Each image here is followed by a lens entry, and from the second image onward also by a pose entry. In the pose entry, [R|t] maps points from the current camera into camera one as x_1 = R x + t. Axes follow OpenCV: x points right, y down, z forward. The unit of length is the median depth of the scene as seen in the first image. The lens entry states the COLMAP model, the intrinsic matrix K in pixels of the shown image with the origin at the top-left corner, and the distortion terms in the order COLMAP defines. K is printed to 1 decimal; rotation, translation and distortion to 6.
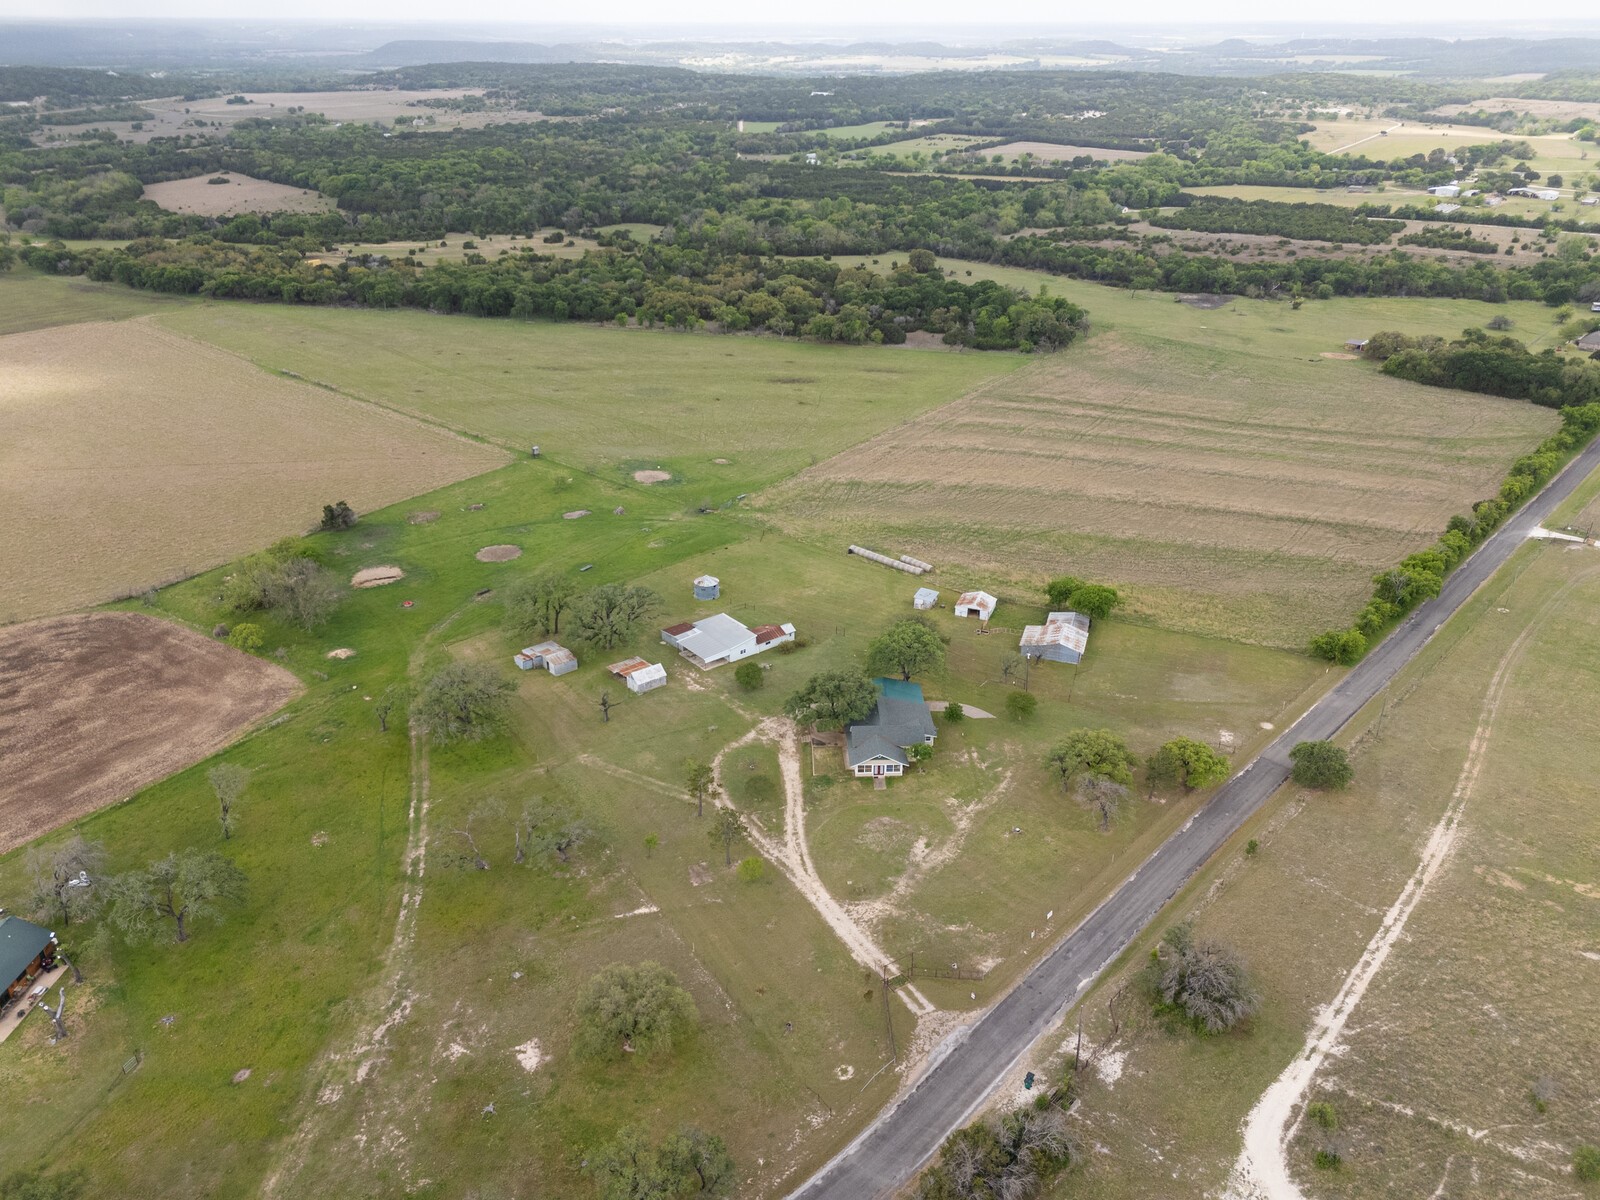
lens RADIAL K [[1171.3, 0, 806.5], [0, 1171.3, 601.9], [0, 0, 1]] dist [0.076372, -0.063967]
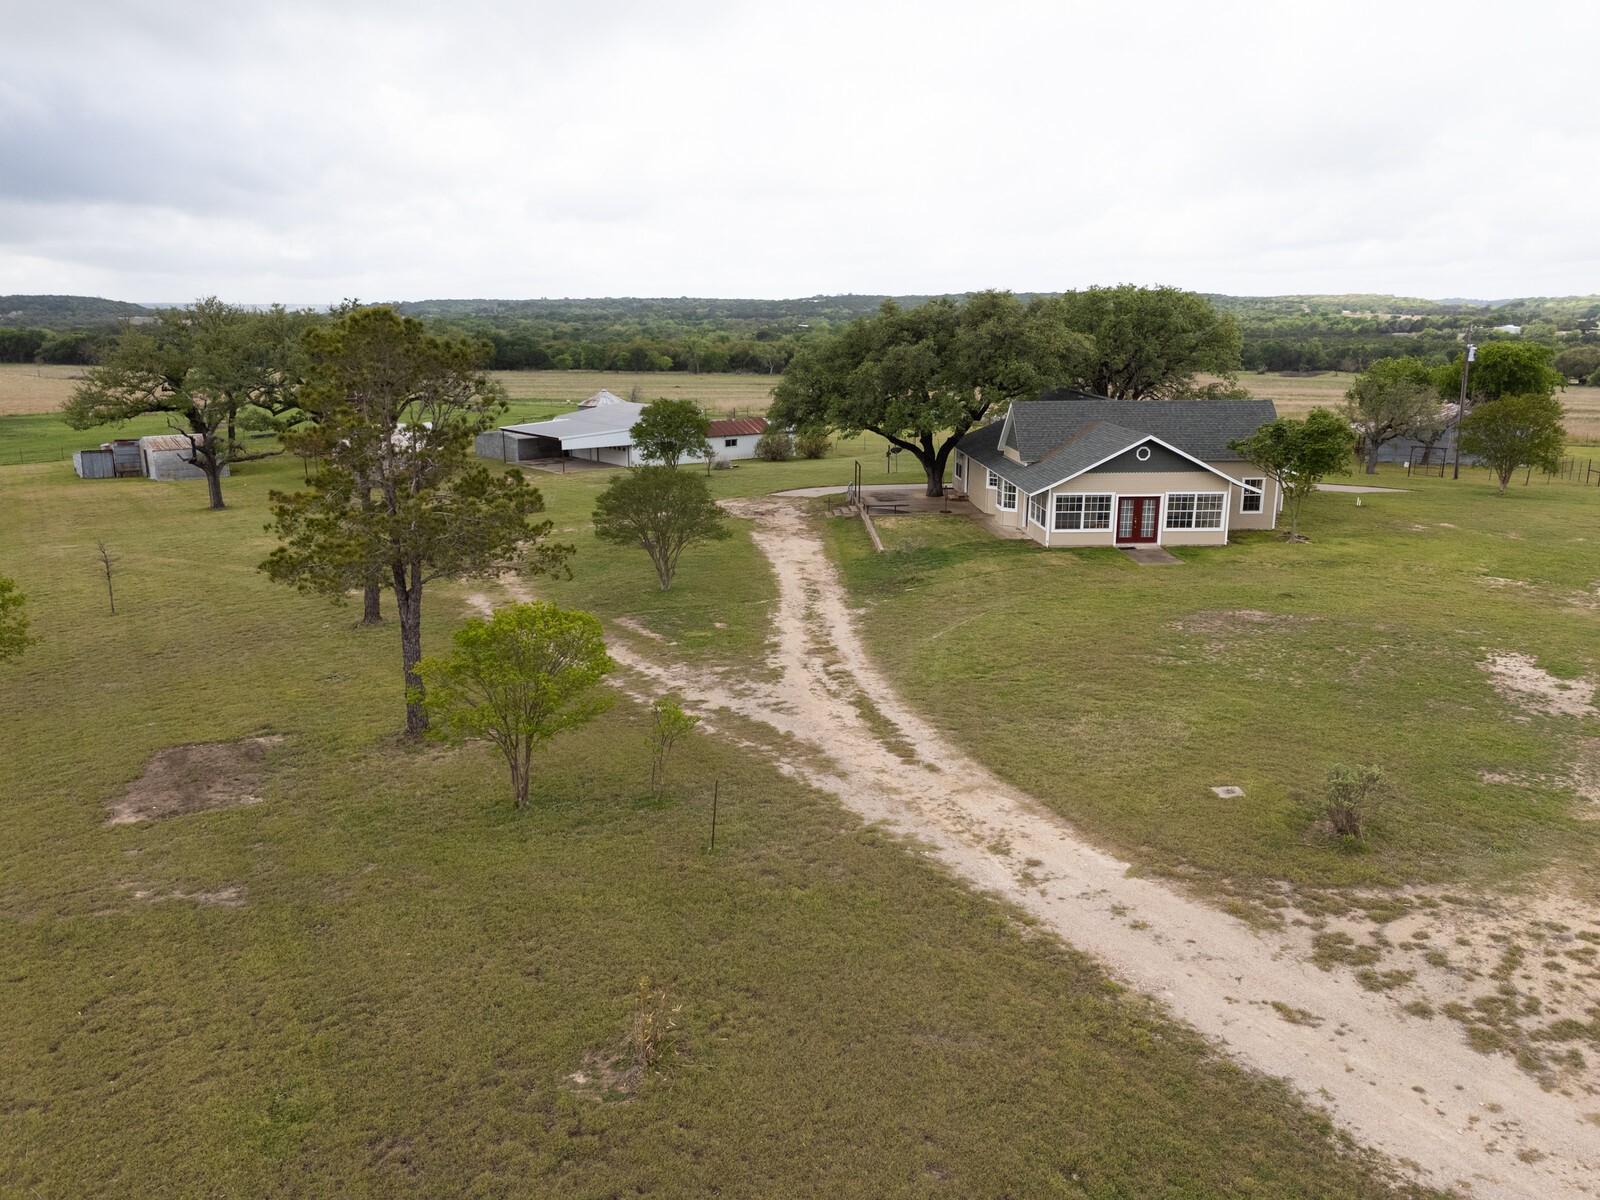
lens RADIAL K [[1171.3, 0, 806.5], [0, 1171.3, 601.9], [0, 0, 1]] dist [0.076372, -0.063967]
pose [[0.999944, -0.002935, 0.010204, -0.014660], [0.005066, 0.976470, -0.215595, 0.238950], [-0.009331, 0.215634, 0.976430, 0.831107]]
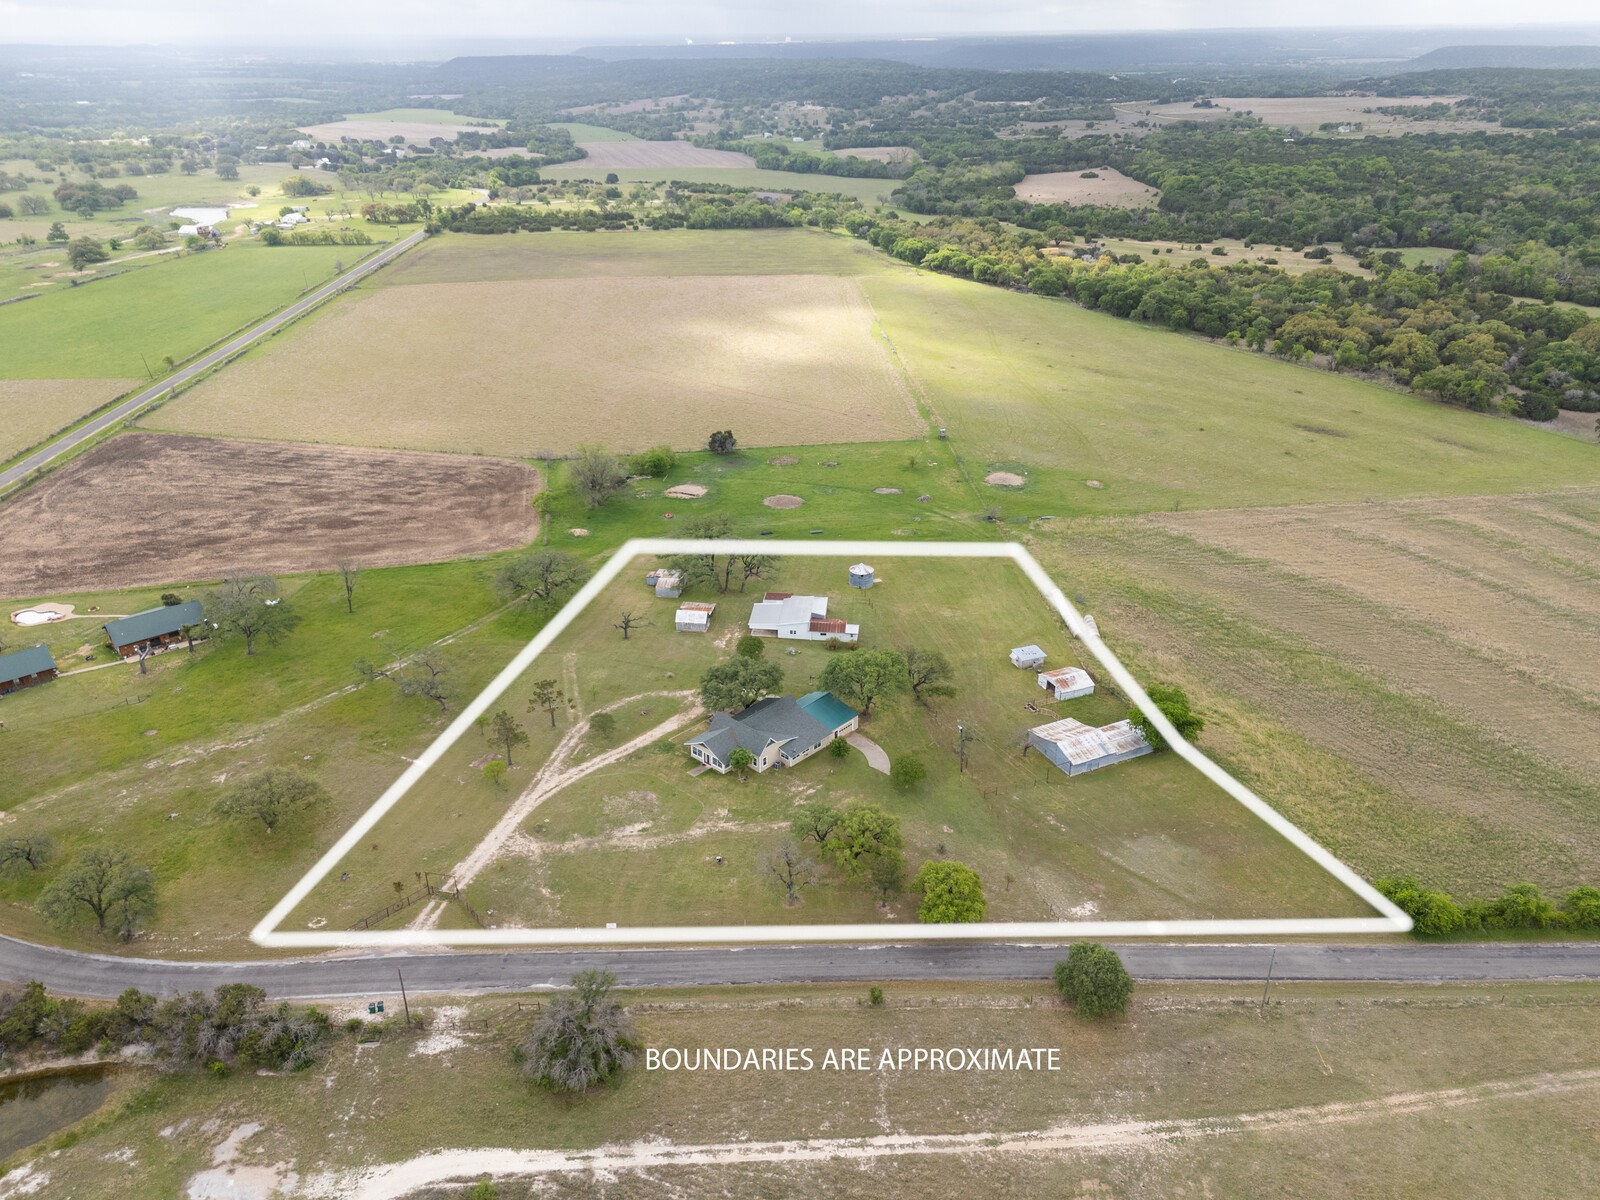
lens RADIAL K [[1171.3, 0, 806.5], [0, 1171.3, 601.9], [0, 0, 1]] dist [0.076372, -0.063967]
pose [[0.706373, 0.303305, -0.639565, 0.793714], [-0.306665, 0.945477, 0.109680, -0.129904], [0.637961, 0.118658, 0.760872, 0.312301]]
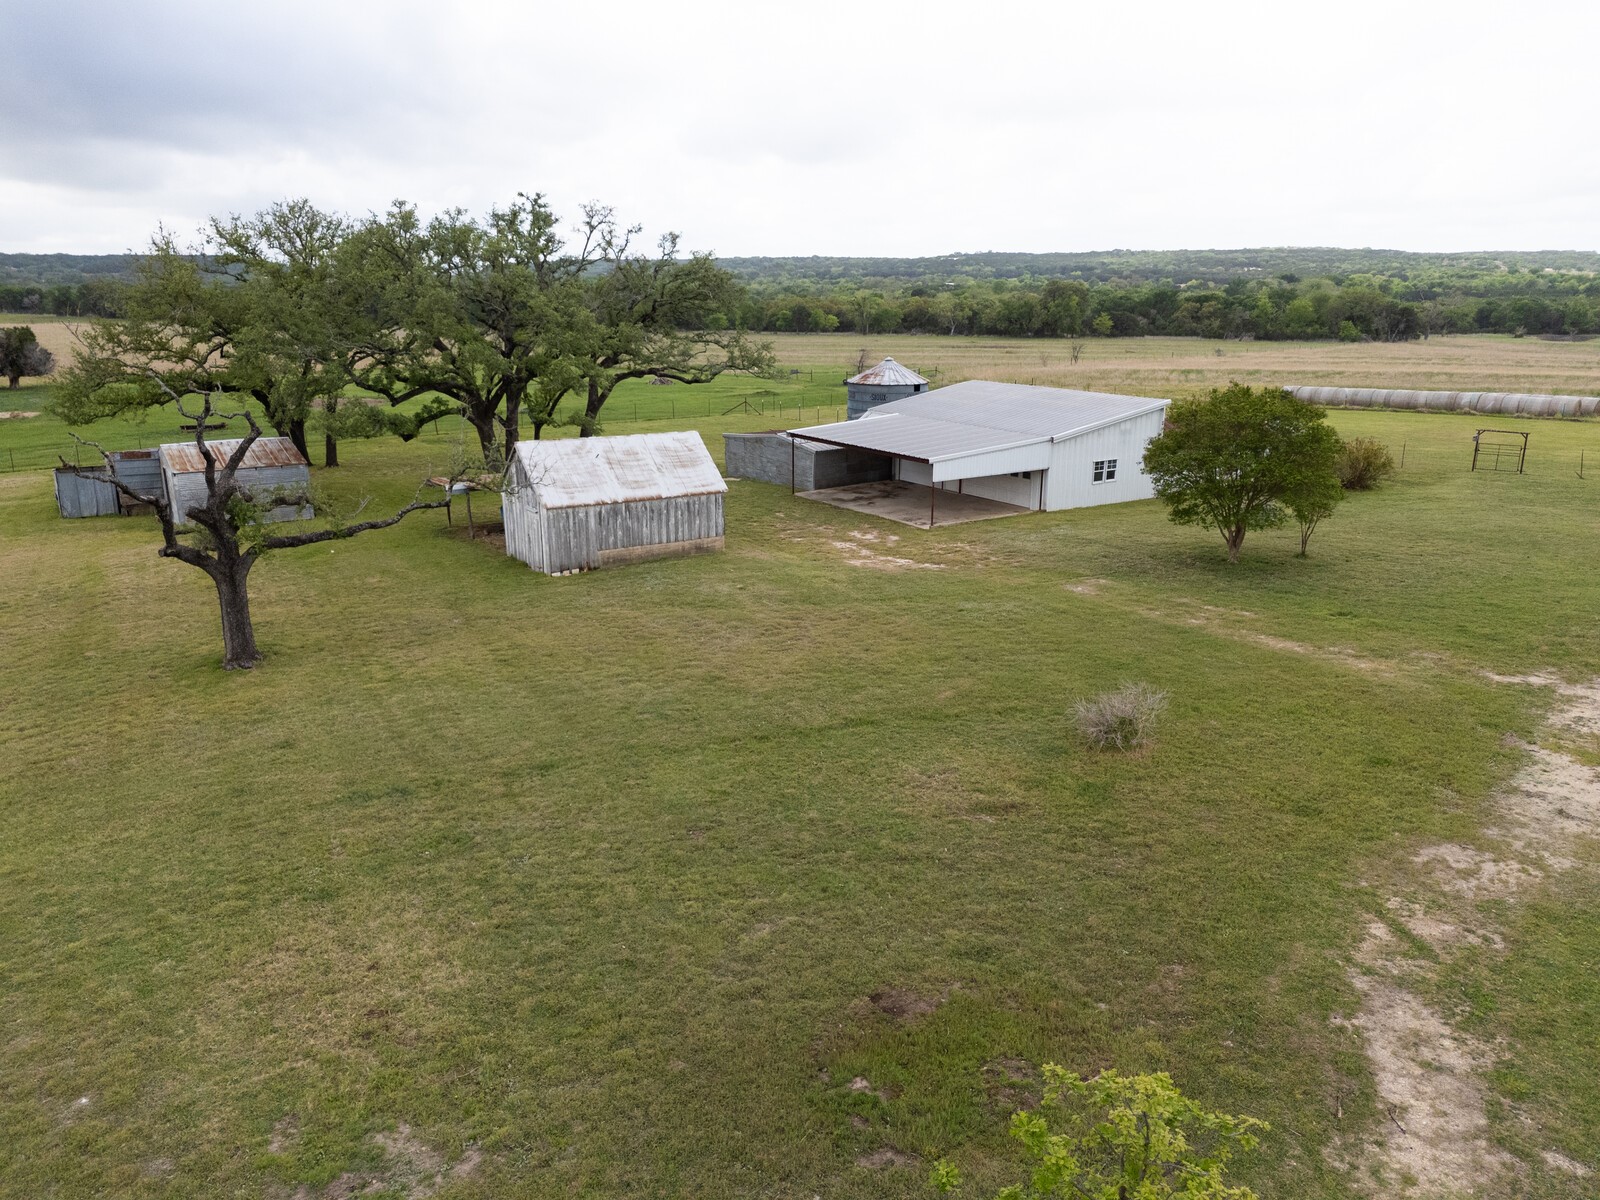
lens RADIAL K [[1171.3, 0, 806.5], [0, 1171.3, 601.9], [0, 0, 1]] dist [0.076372, -0.063967]
pose [[0.996097, 0.024083, -0.084915, -0.118058], [-0.039425, 0.982149, -0.183927, 0.140365], [0.078970, 0.186557, 0.979265, 1.061916]]
